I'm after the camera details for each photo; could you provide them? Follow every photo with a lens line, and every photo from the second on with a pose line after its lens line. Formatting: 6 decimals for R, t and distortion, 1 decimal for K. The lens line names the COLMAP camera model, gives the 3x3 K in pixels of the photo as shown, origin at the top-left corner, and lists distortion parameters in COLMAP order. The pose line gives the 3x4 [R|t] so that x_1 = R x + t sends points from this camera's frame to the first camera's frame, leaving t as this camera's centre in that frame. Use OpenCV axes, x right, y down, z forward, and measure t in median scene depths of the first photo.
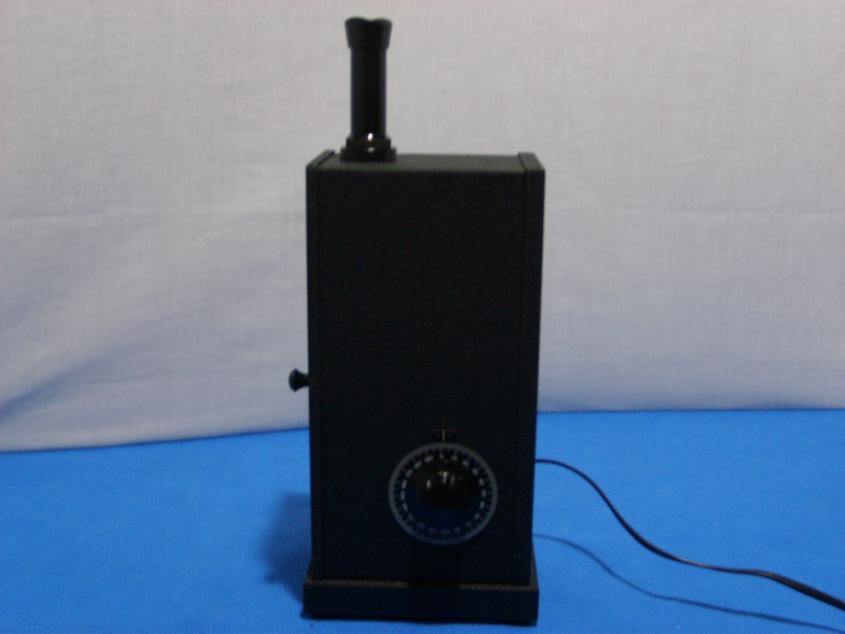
lens RADIAL K [[1079.9, 0, 422.5], [0, 1079.9, 317.0], [0, 0, 1]] dist [-0.129827, 0.074631]
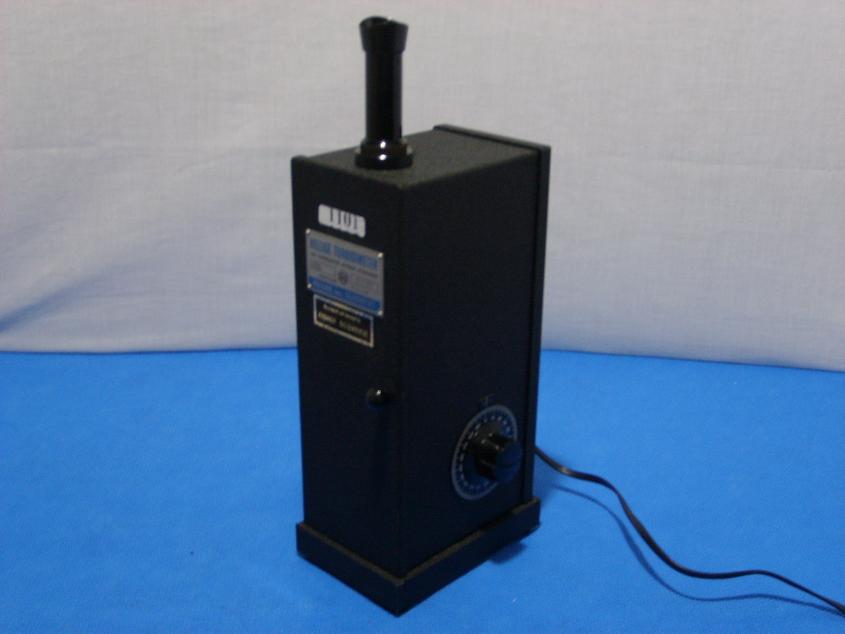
lens RADIAL K [[1079.9, 0, 422.5], [0, 1079.9, 317.0], [0, 0, 1]] dist [-0.129827, 0.074631]
pose [[0.978054, 0.079154, -0.192730, 0.234963], [-0.050995, 0.987833, 0.146919, -0.096176], [0.202014, -0.133866, 0.970191, -0.006978]]
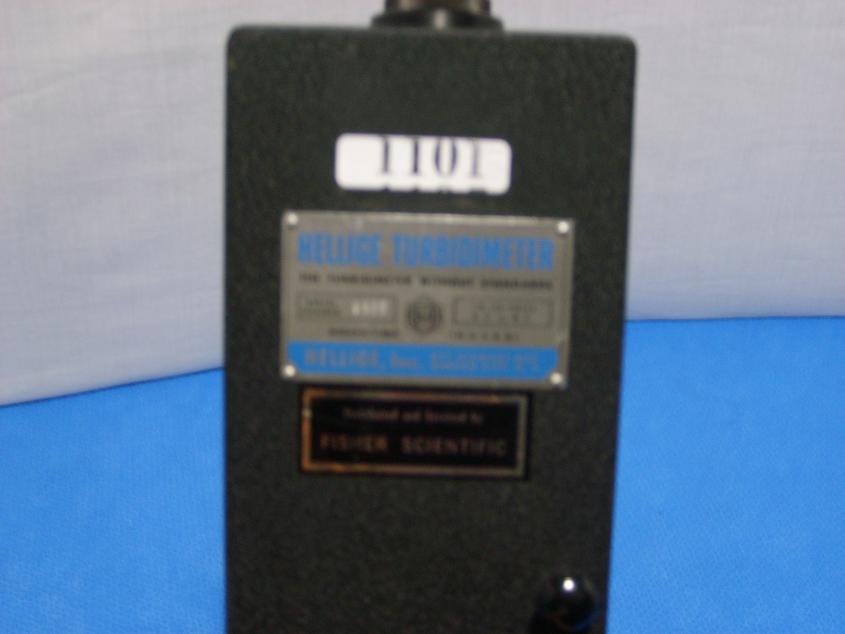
lens RADIAL K [[1079.9, 0, 422.5], [0, 1079.9, 317.0], [0, 0, 1]] dist [-0.129827, 0.074631]
pose [[0.999970, 0.003787, -0.006712, 0.019973], [-0.001274, 0.940196, 0.340630, -0.156215], [0.007600, -0.340612, 0.940173, 0.428667]]
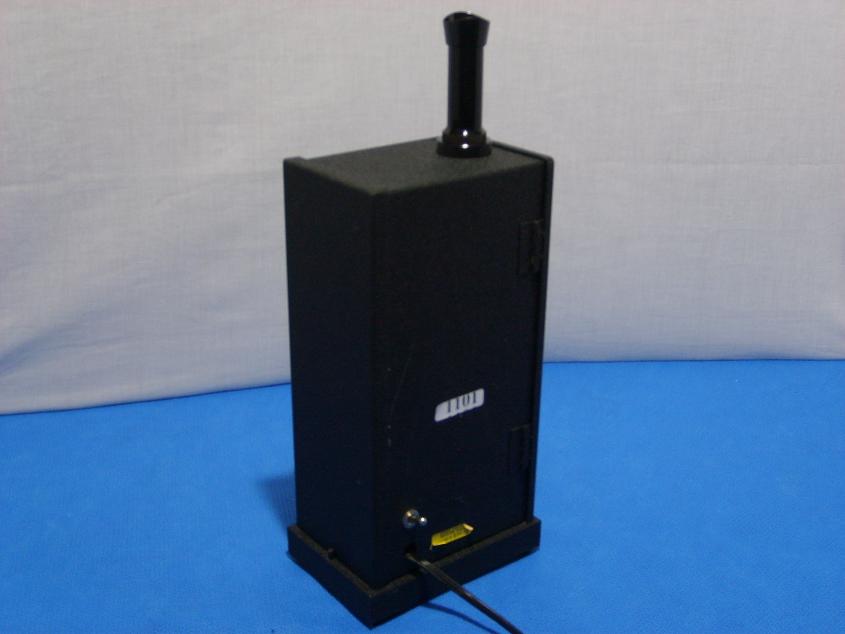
lens RADIAL K [[1079.9, 0, 422.5], [0, 1079.9, 317.0], [0, 0, 1]] dist [-0.129827, 0.074631]
pose [[0.999960, 0.001430, -0.008878, 0.033336], [-0.000127, 0.989416, 0.145105, -0.108669], [0.008991, -0.145098, 0.989376, 0.028264]]
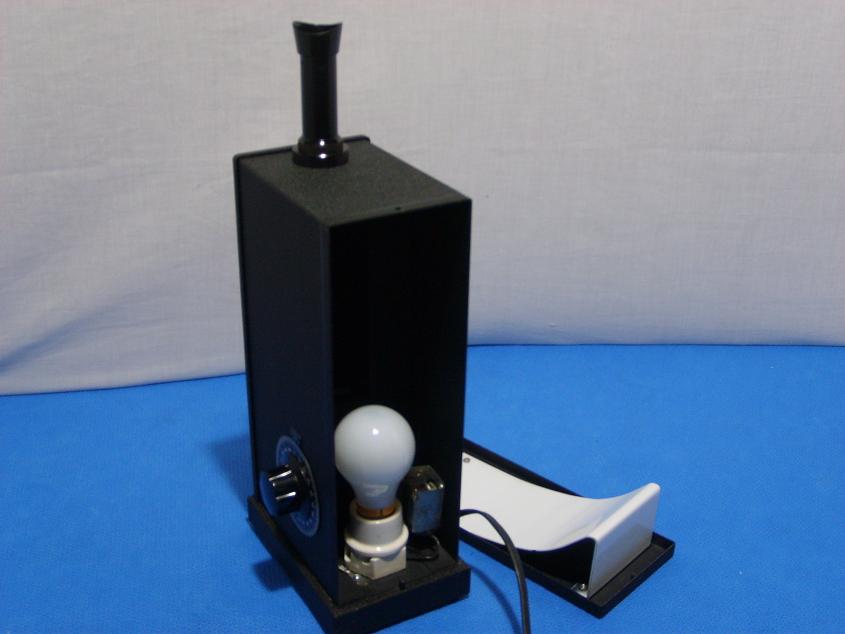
lens RADIAL K [[1079.9, 0, 422.5], [0, 1079.9, 317.0], [0, 0, 1]] dist [-0.129827, 0.074631]
pose [[0.999345, 0.018544, -0.031062, 0.020042], [-0.011706, 0.978191, 0.207375, -0.158098], [0.034230, -0.206876, 0.977768, 0.033703]]
